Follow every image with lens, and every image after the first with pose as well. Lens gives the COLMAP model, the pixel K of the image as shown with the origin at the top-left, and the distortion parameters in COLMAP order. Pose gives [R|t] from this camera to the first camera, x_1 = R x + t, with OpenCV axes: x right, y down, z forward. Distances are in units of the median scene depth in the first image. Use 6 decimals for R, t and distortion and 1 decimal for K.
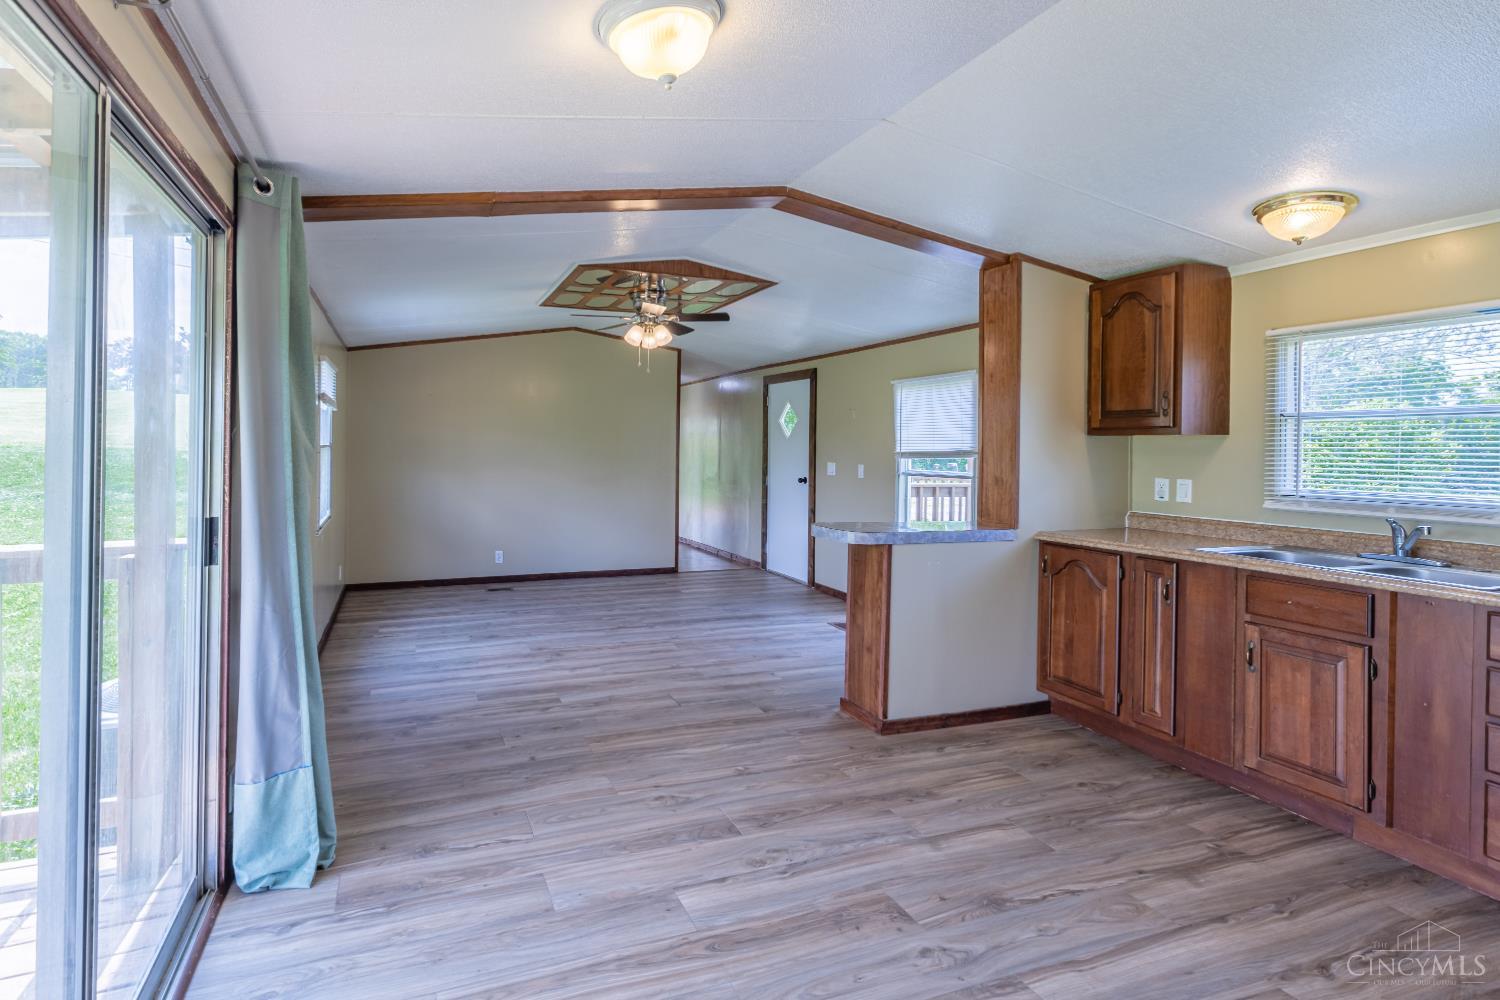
lens RADIAL K [[679.3, 0, 643.1], [0, 679.3, 450.2], [0, 0, 1]] dist [0.002270, 0.000417]
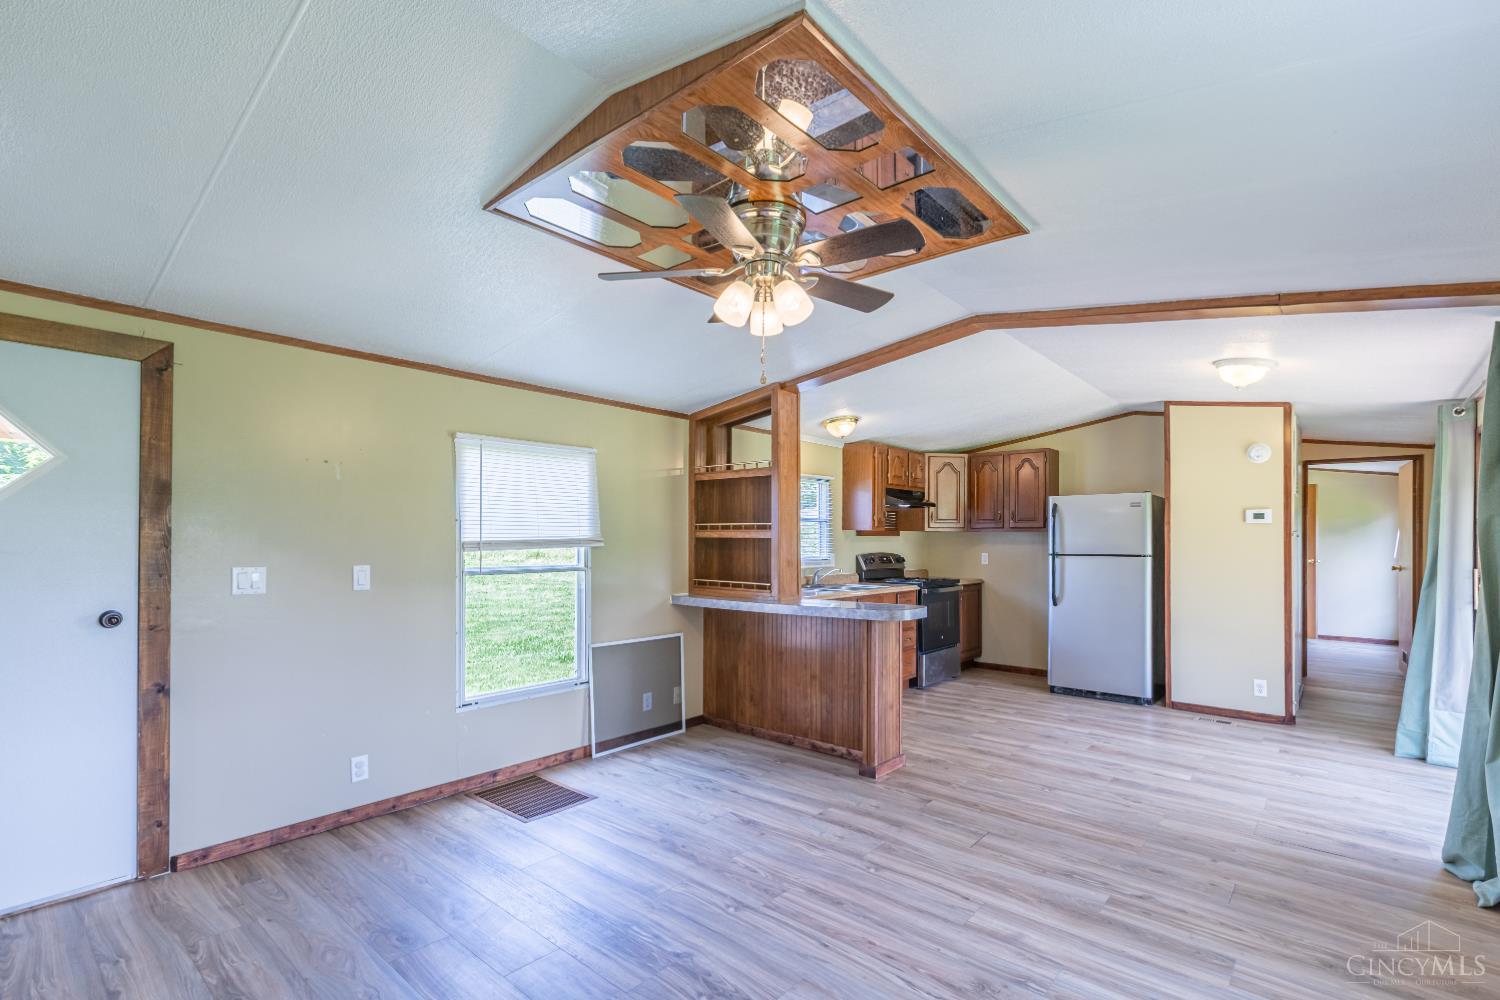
lens RADIAL K [[795.6, 0, 676.8], [0, 795.6, 540.9], [0, 0, 1]] dist [-0.002268, -0.000002]
pose [[-0.510461, -0.016052, 0.859751, -0.716286], [-0.004793, 0.999863, 0.015823, -0.020441], [-0.859887, 0.003956, -0.510469, 2.165370]]
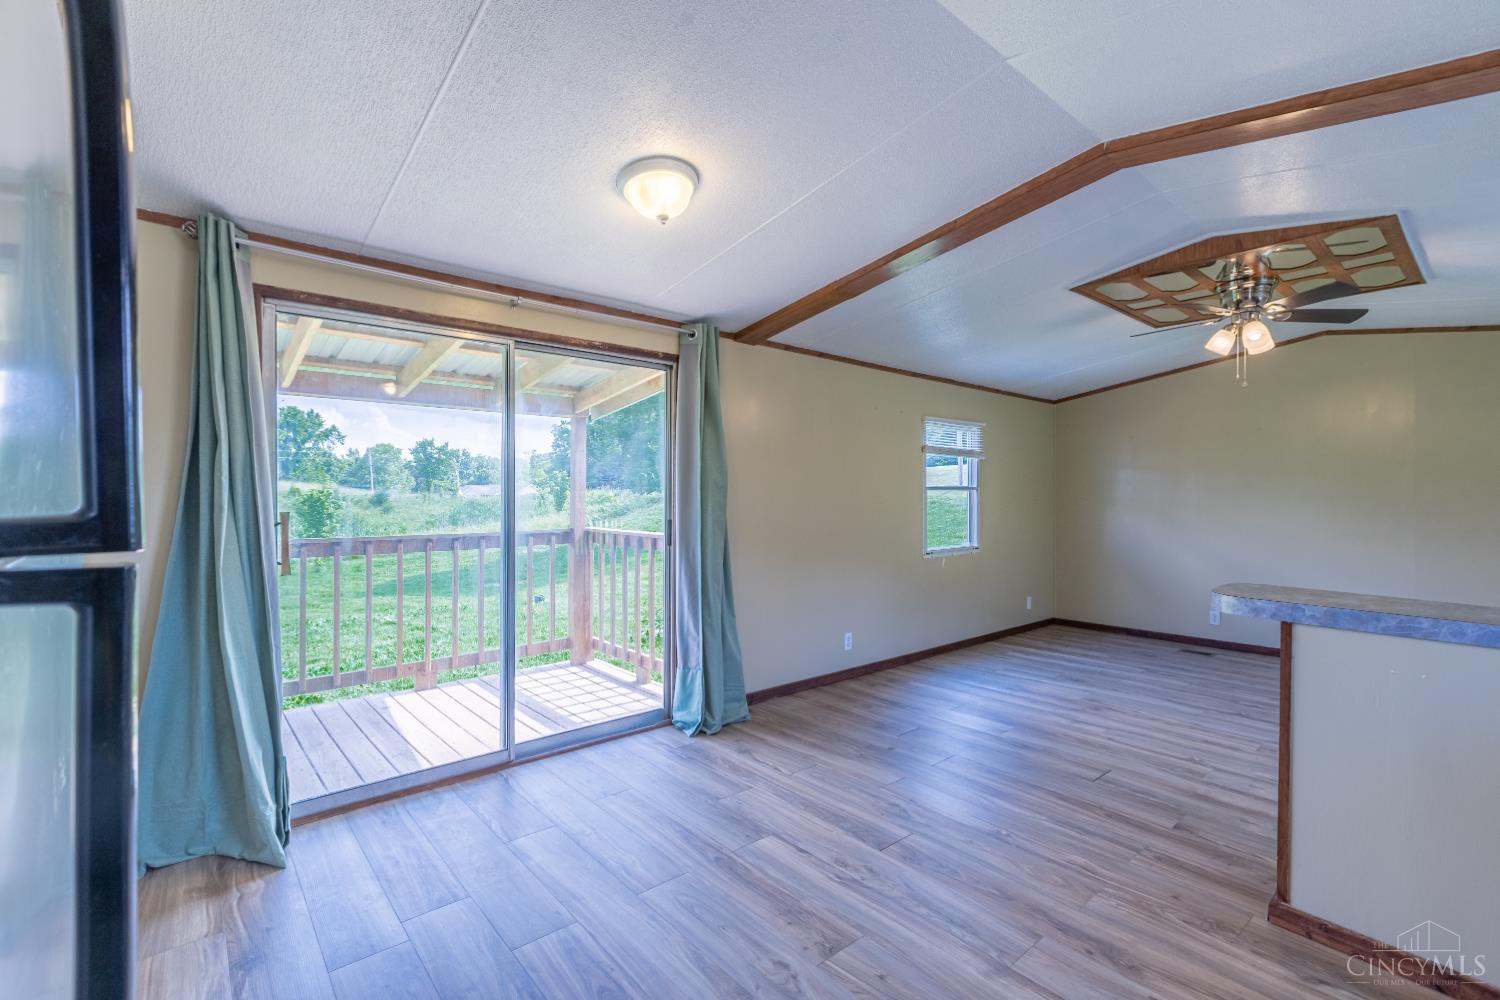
lens RADIAL K [[642.7, 0, 751.8], [0, 642.7, 493.2], [0, 0, 1]] dist [0.000693, -0.000211]
pose [[0.407636, -0.012042, -0.913065, 0.716311], [-0.006002, 0.999856, -0.015866, 0.036473], [0.913125, 0.011947, 0.407505, 0.322371]]
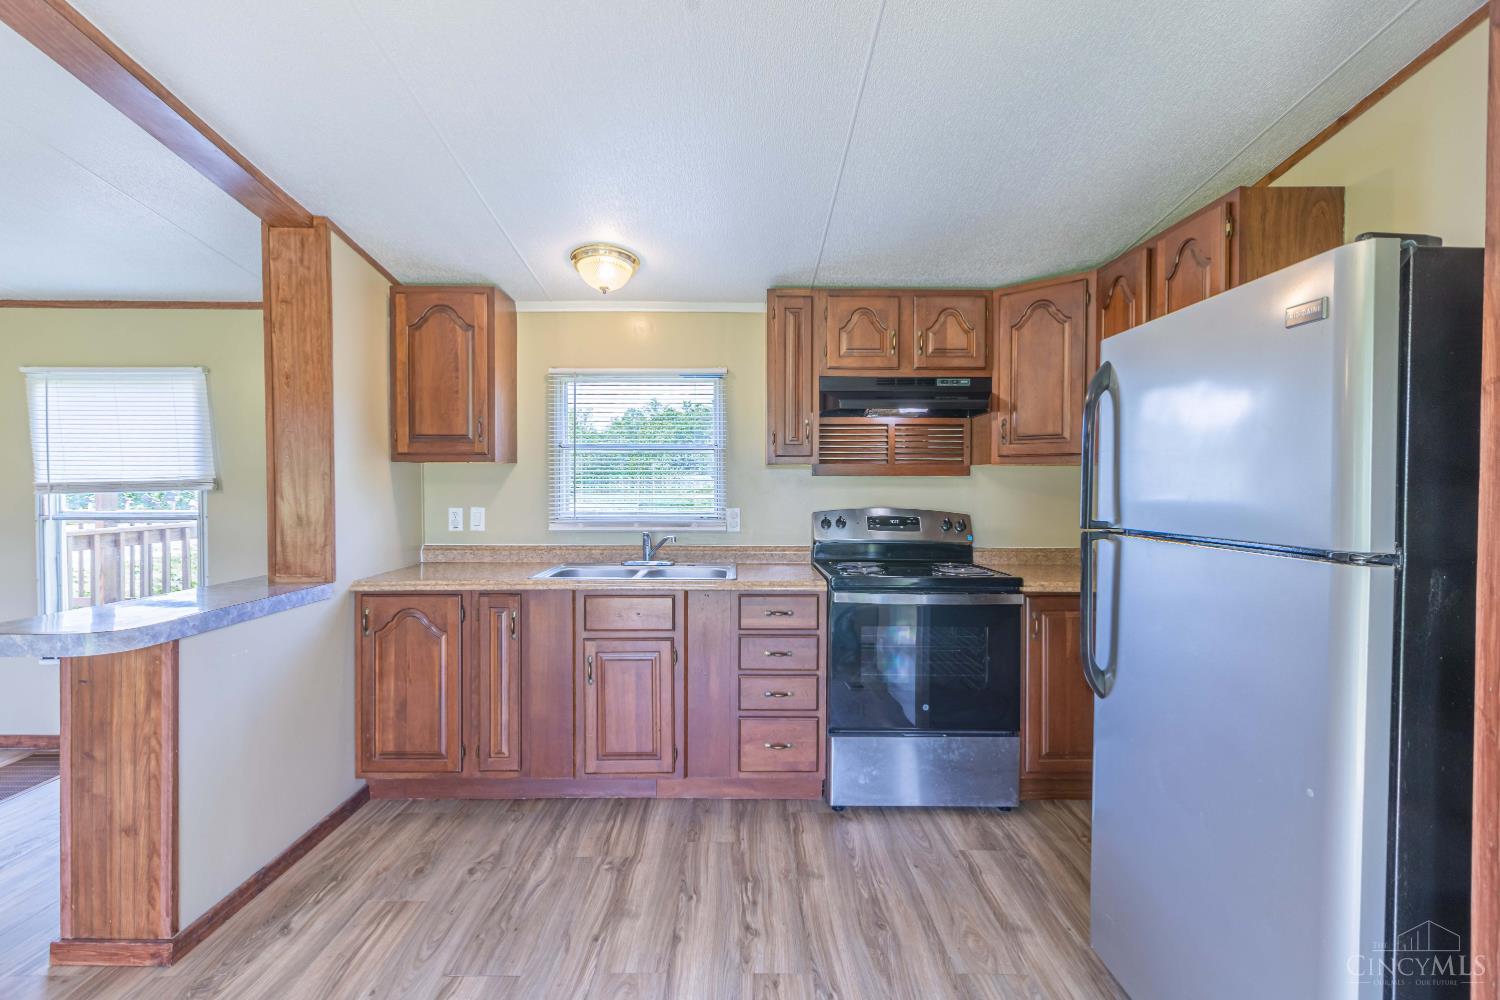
lens RADIAL K [[693.9, 0, 716.8], [0, 693.9, 499.0], [0, 0, 1]] dist [0.000623, -0.001271]
pose [[0.316794, -0.031748, 0.947963, -0.056004], [0.004984, 0.999482, 0.031808, -0.000047], [-0.948481, -0.005352, 0.316788, 0.371901]]
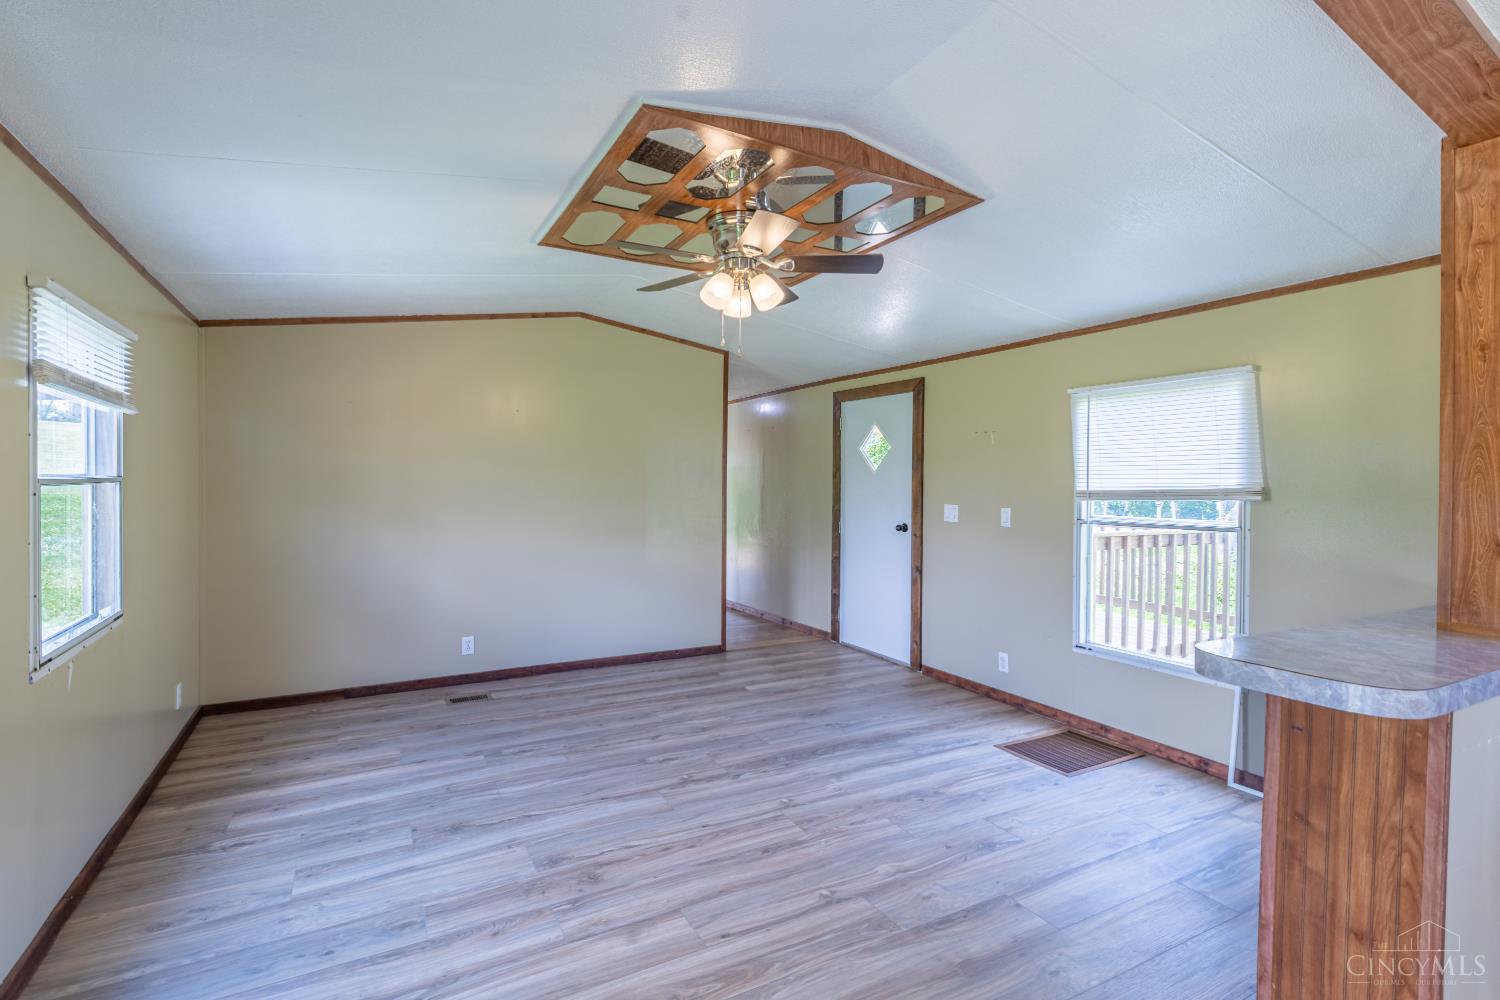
lens RADIAL K [[673.0, 0, 773.1], [0, 673.0, 494.2], [0, 0, 1]] dist [0.002682, 0.000023]
pose [[0.975983, -0.003474, 0.217820, -0.149870], [0.000965, 0.999932, 0.011625, -0.003560], [-0.217846, -0.011135, 0.975920, 0.692393]]
